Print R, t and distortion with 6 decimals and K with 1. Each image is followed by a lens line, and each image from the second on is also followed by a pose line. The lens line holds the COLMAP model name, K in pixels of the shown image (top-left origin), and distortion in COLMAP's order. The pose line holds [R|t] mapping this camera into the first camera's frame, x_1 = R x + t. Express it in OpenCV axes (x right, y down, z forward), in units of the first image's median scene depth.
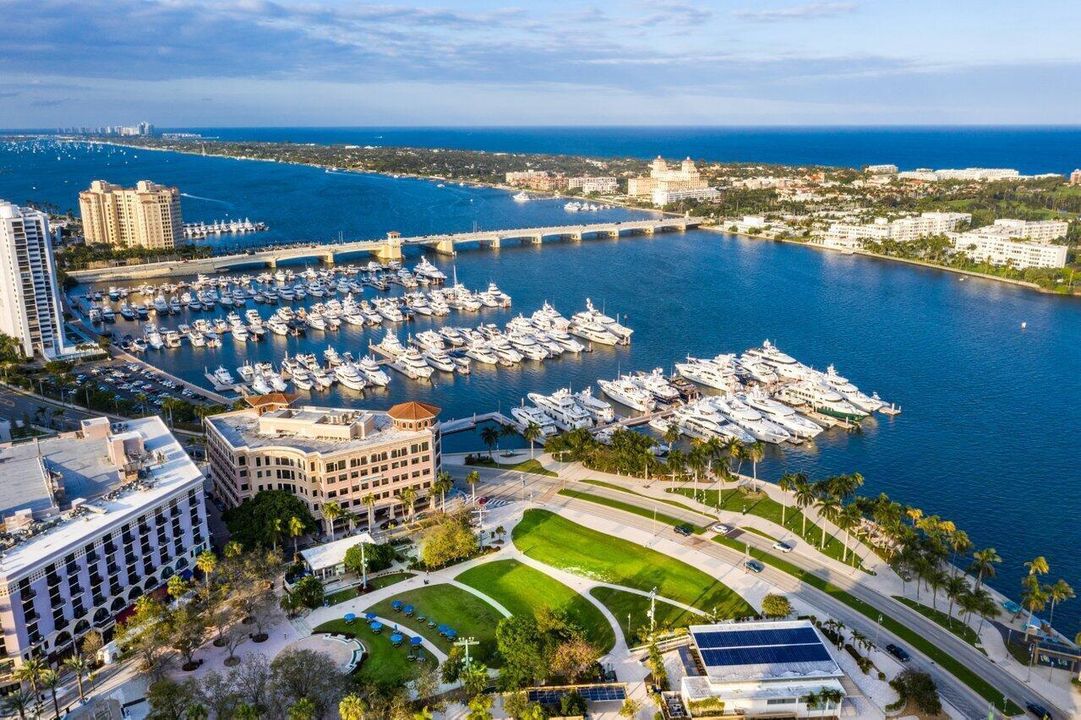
lens RADIAL K [[837.9, 0, 548.1], [0, 837.9, 363.6], [0, 0, 1]] dist [-0.013412, 0.000646]
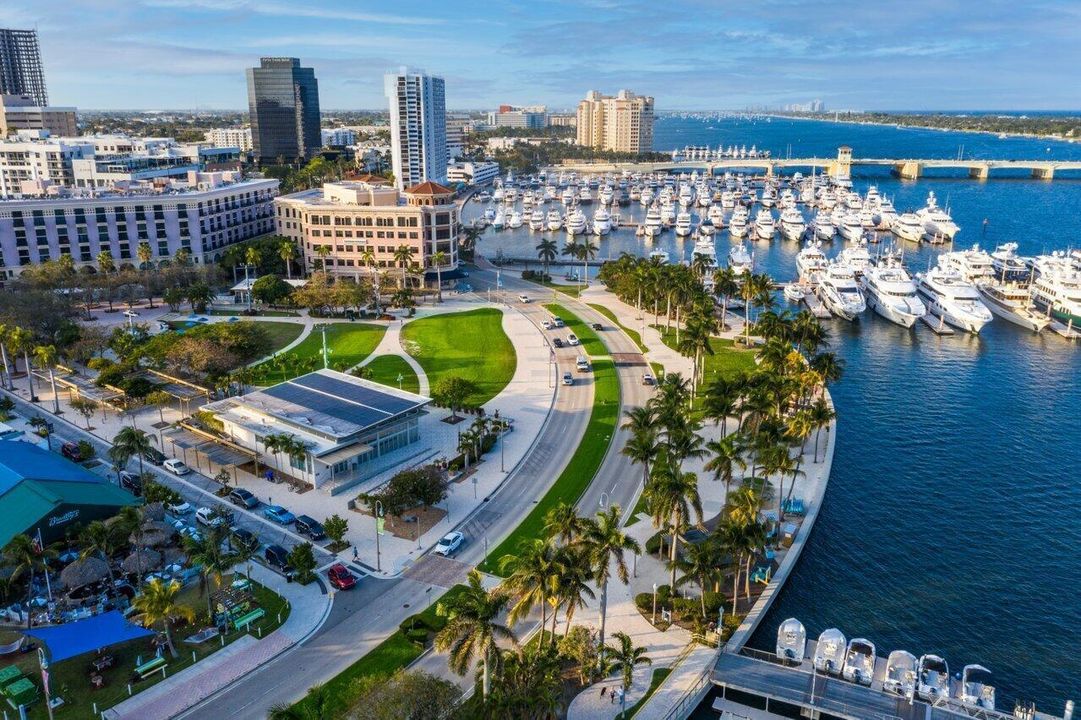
lens RADIAL K [[837.9, 0, 545.4], [0, 837.9, 351.4], [0, 0, 1]] dist [-0.013412, 0.000646]
pose [[0.754129, 0.189684, -0.628736, 0.345970], [-0.177965, 0.980583, 0.082376, 0.080152], [0.632153, 0.049771, 0.773243, 0.210339]]
